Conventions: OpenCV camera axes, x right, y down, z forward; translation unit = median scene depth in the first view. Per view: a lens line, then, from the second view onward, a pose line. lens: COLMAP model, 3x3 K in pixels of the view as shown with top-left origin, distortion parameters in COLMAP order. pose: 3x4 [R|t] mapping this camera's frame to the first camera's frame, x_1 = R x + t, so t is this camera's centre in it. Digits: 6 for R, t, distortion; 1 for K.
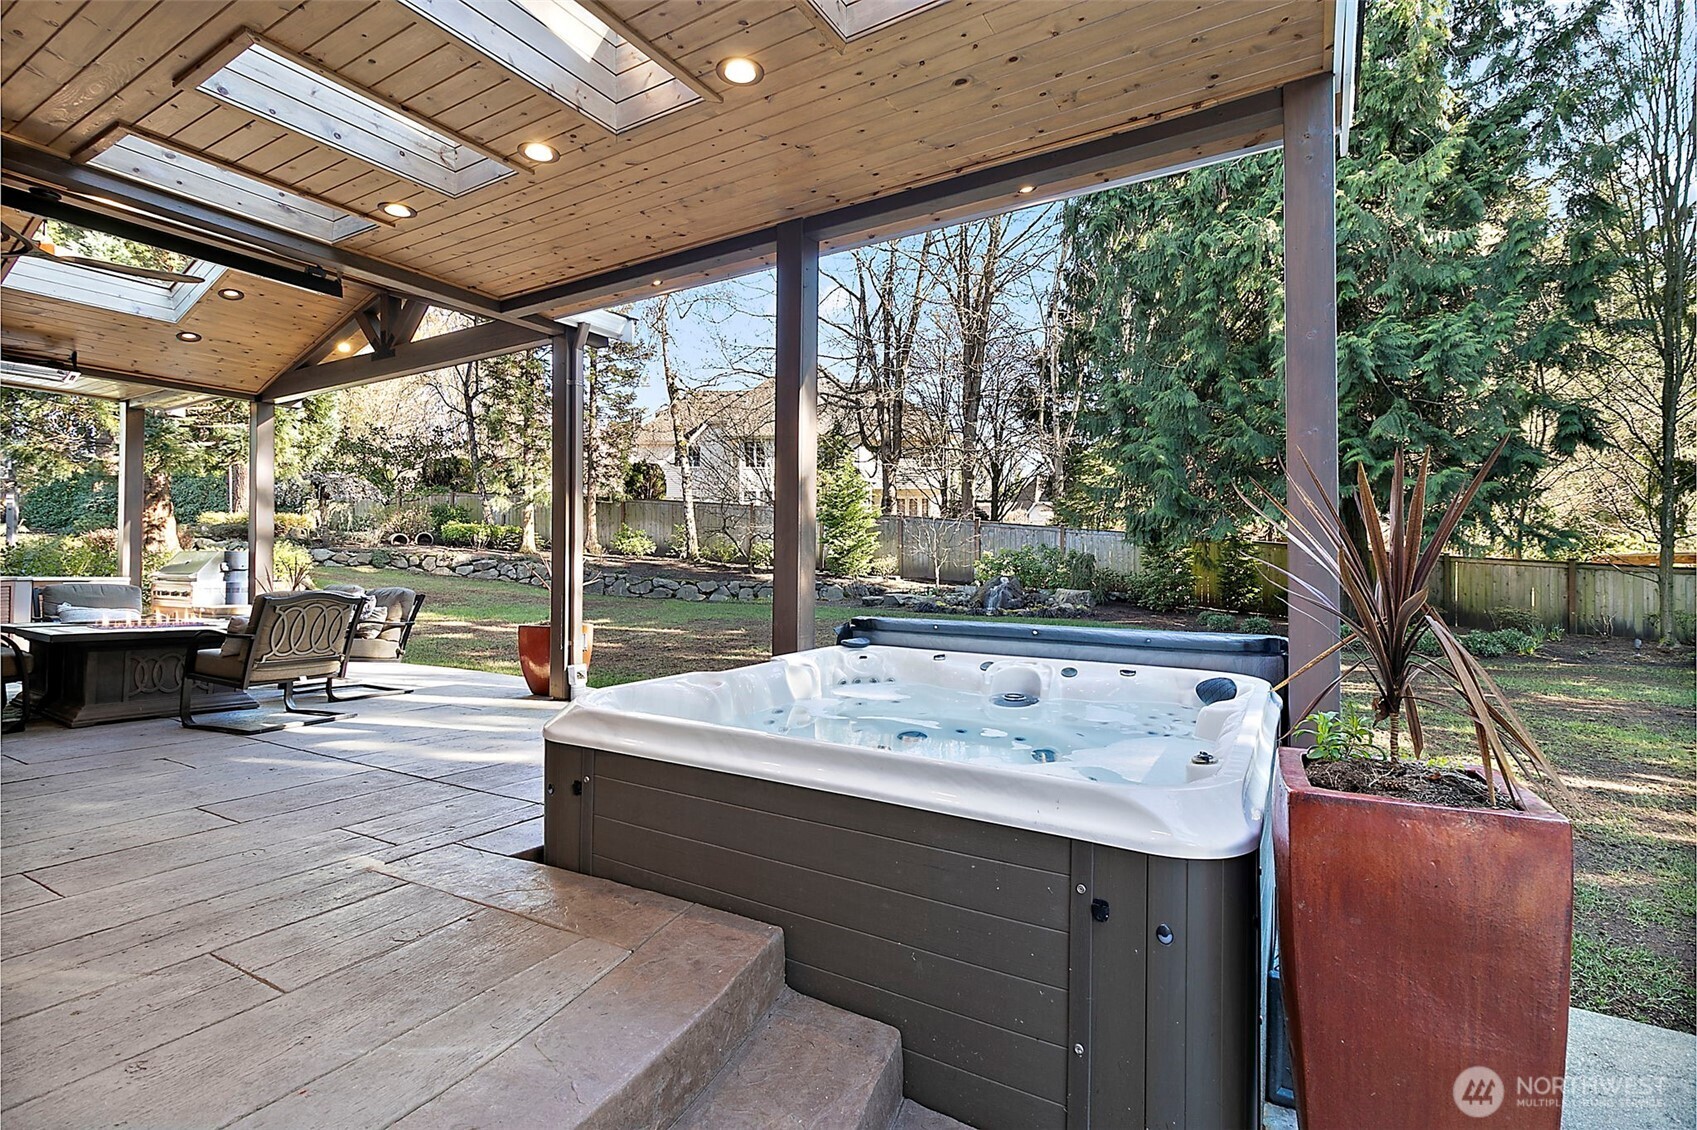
lens RADIAL K [[781.2, 0, 848.5], [0, 781.2, 565.0], [0, 0, 1]] dist [0.004588, 0.000692]
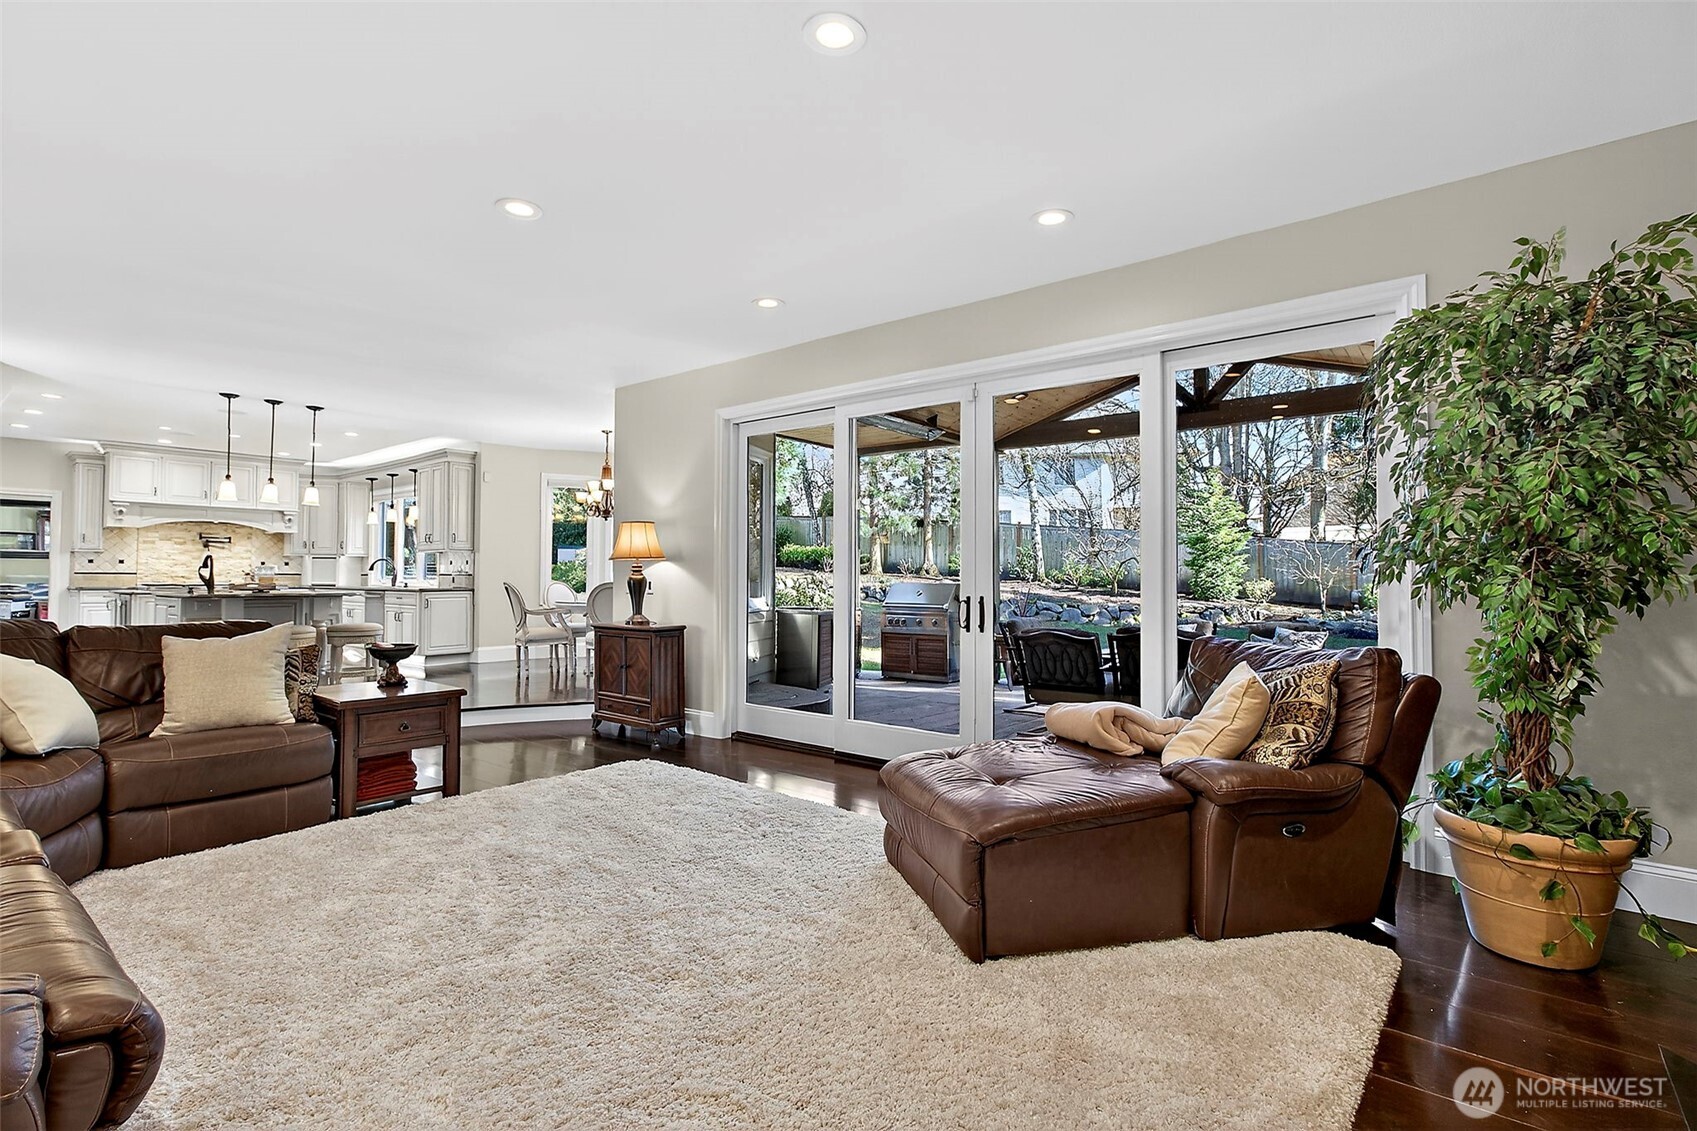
lens RADIAL K [[789.8, 0, 848.5], [0, 789.8, 565.5], [0, 0, 1]] dist [-0.002713, -0.000061]
pose [[0.989704, -0.000708, -0.143126, -0.318259], [-0.002028, 0.999818, -0.018973, -0.008839], [0.143113, 0.019067, 0.989523, -0.057047]]
